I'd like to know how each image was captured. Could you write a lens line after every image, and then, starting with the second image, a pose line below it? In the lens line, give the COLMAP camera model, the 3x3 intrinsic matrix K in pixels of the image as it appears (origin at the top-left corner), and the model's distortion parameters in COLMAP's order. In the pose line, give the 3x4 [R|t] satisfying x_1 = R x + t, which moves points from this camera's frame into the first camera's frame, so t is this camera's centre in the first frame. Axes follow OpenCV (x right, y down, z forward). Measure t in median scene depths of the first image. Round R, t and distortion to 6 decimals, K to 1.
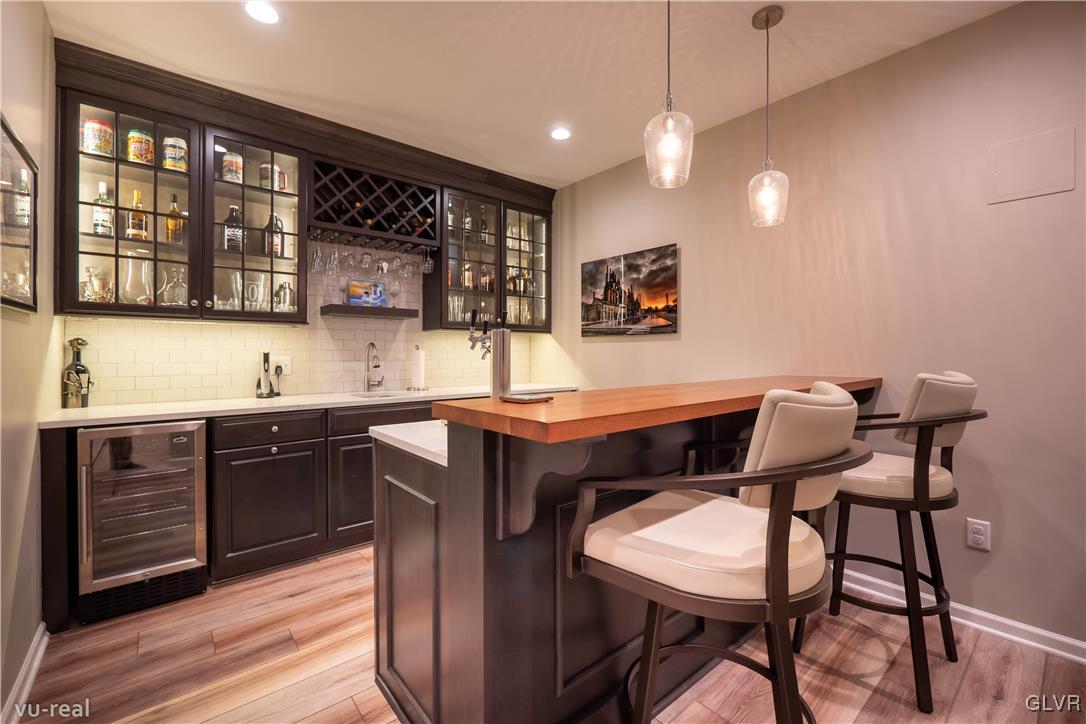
lens RADIAL K [[460.0, 0, 543.0], [0, 460.0, 353.2], [0, 0, 1]] dist [-0.001918, -0.000458]
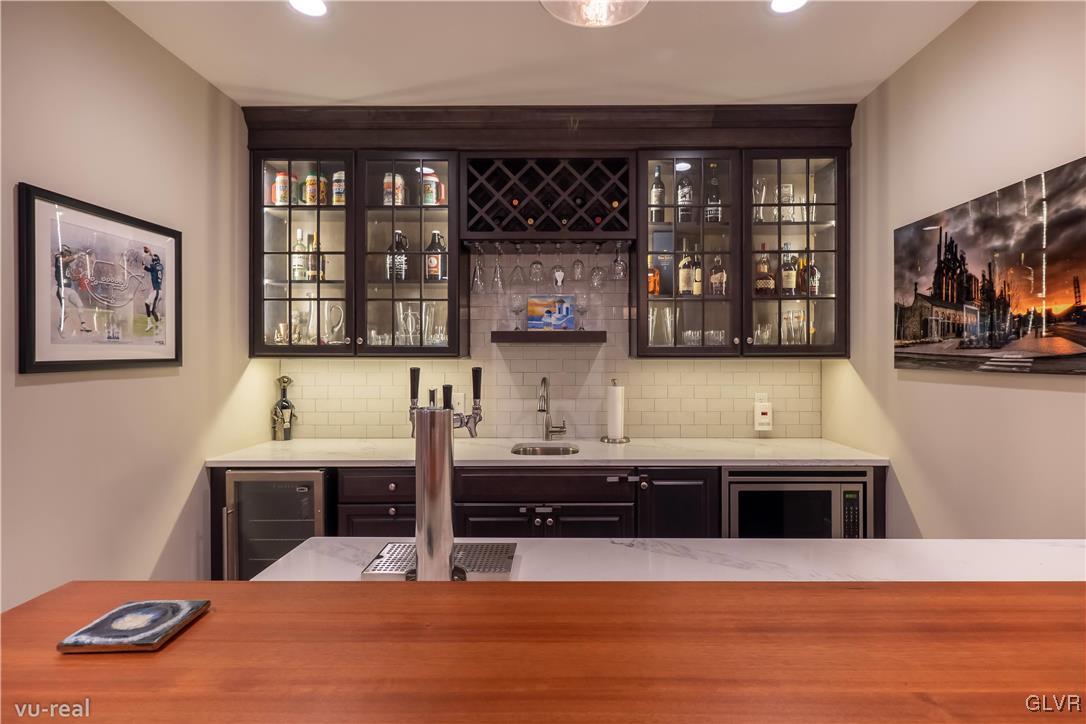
lens RADIAL K [[538.0, 0, 543.0], [0, 538.0, 362.0], [0, 0, 1]] dist [-0.001244, -0.000033]
pose [[0.762535, 0.004337, -0.646932, 0.199687], [0.000488, 0.999973, 0.007279, -0.053700], [0.646946, -0.005866, 0.762513, 0.299935]]
